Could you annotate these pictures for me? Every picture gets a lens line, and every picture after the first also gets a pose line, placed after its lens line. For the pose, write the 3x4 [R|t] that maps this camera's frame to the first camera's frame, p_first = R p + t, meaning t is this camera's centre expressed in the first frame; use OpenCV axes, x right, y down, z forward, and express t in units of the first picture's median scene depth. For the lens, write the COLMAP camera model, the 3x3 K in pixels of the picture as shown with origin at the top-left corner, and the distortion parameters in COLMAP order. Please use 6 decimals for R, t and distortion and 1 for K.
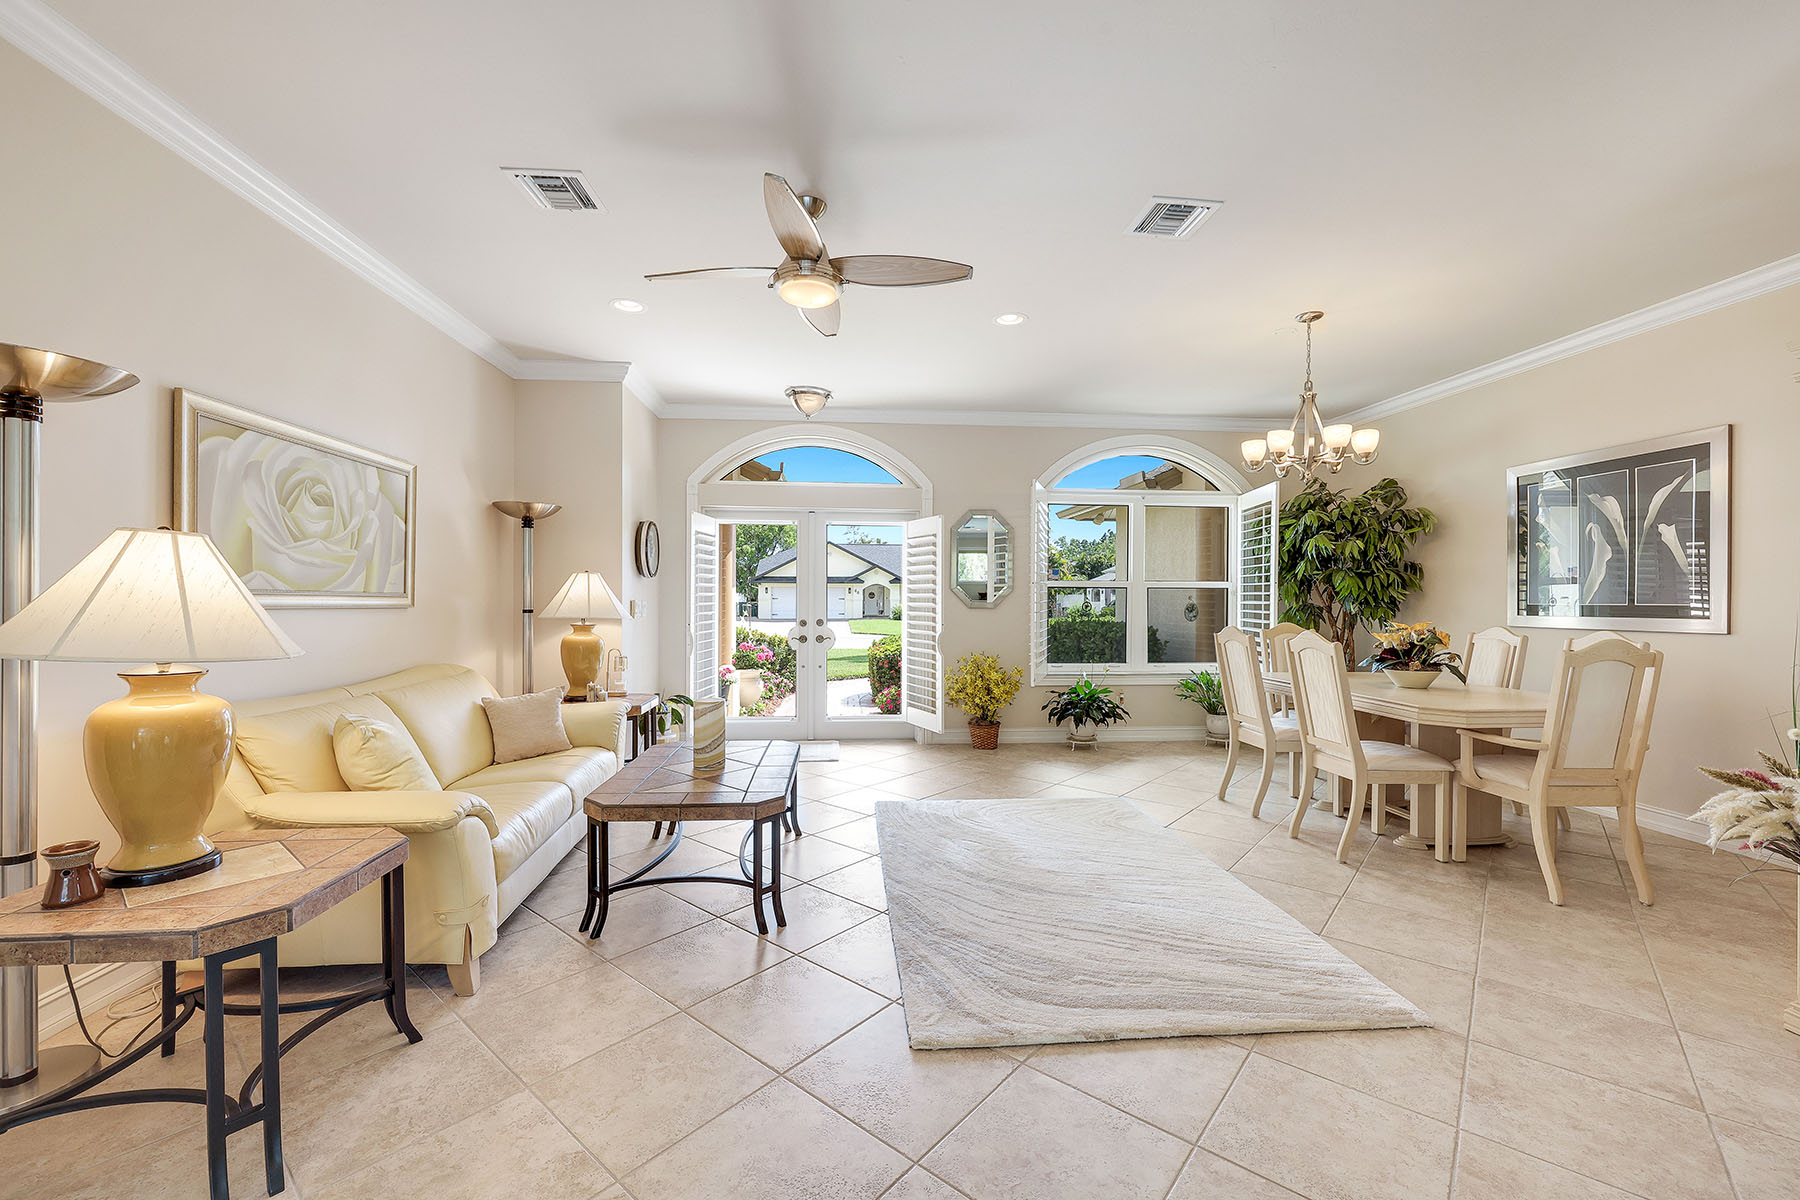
lens RADIAL K [[732.7, 0, 900.3], [0, 732.7, 596.8], [0, 0, 1]] dist [-0.002295, 0.000118]
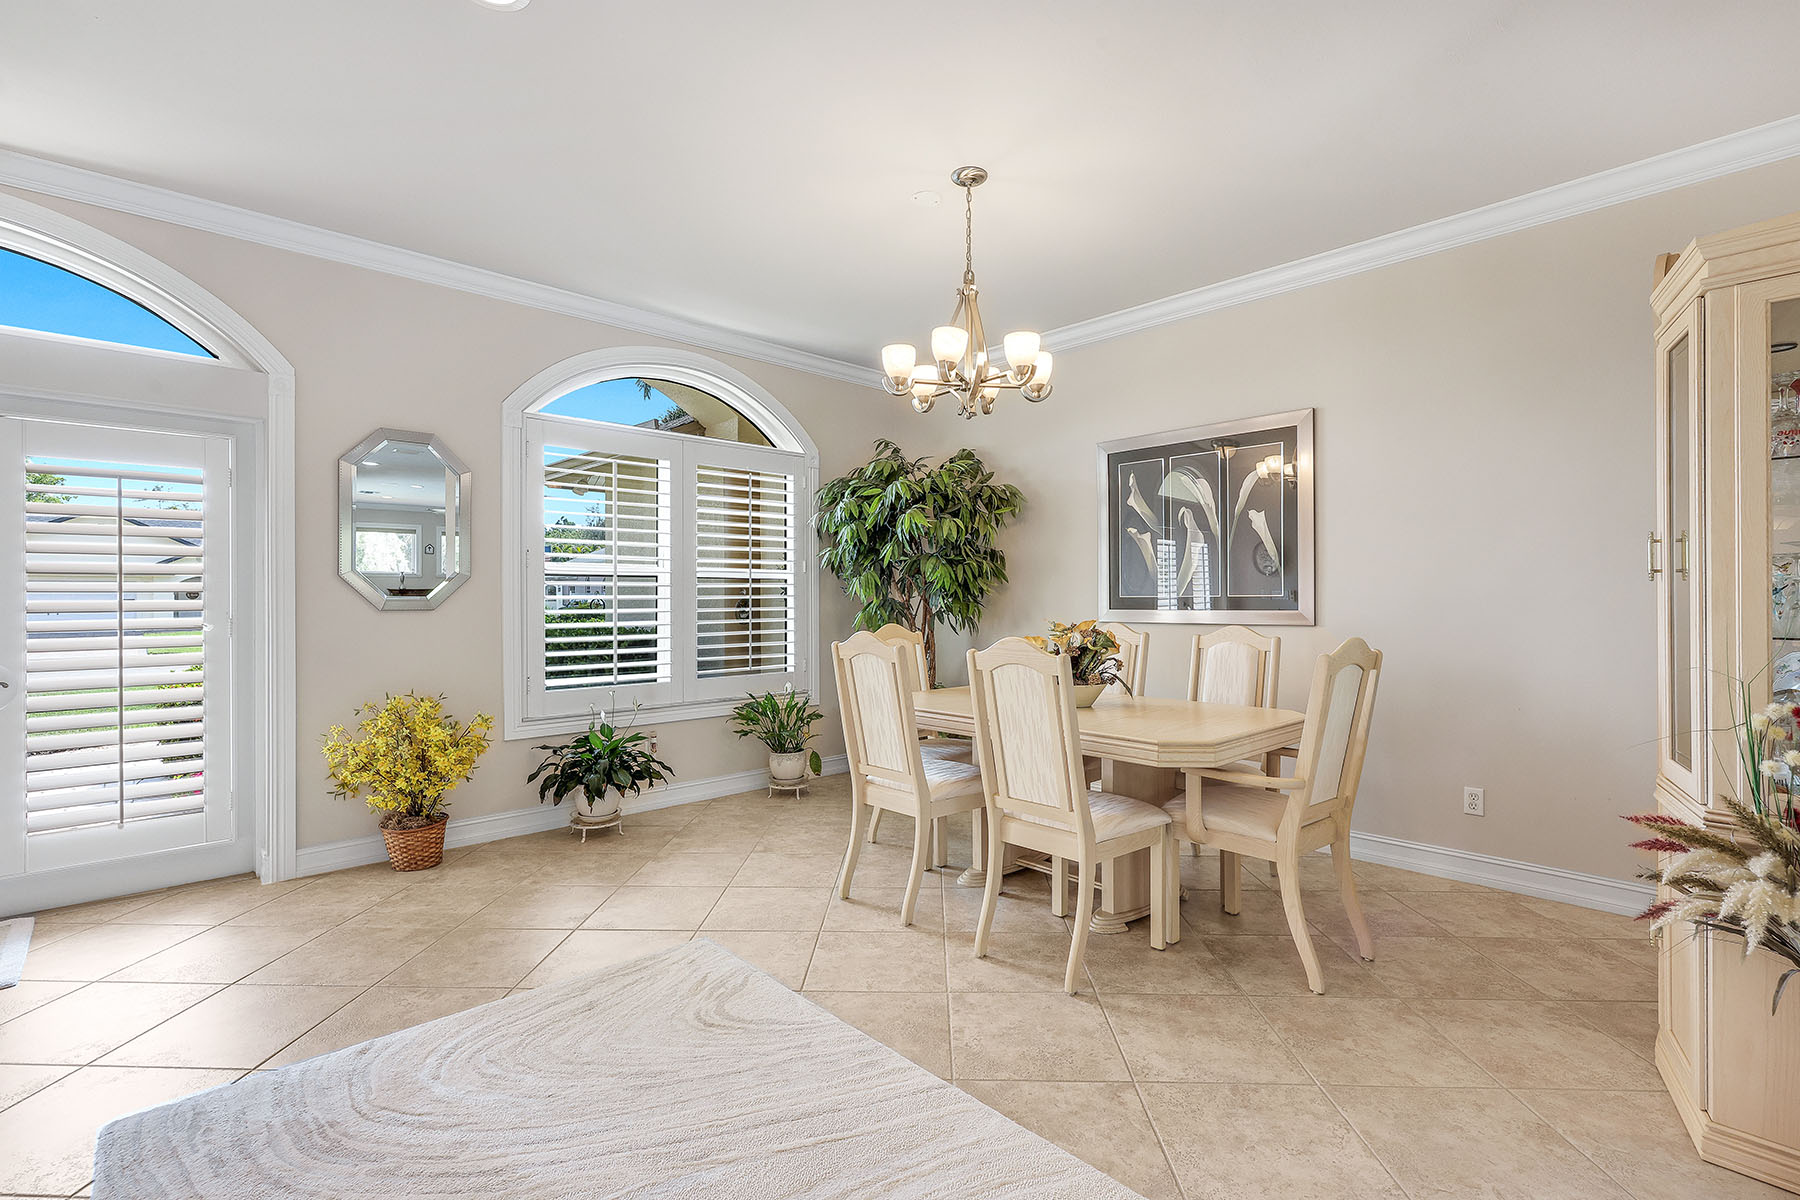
lens RADIAL K [[816.9, 0, 897.9], [0, 816.9, 605.3], [0, 0, 1]] dist [-0.003832, -0.000200]
pose [[0.785934, -0.008694, 0.618249, 0.024911], [0.002307, 0.999935, 0.011129, 0.007093], [-0.618306, -0.007321, 0.785904, 0.324477]]
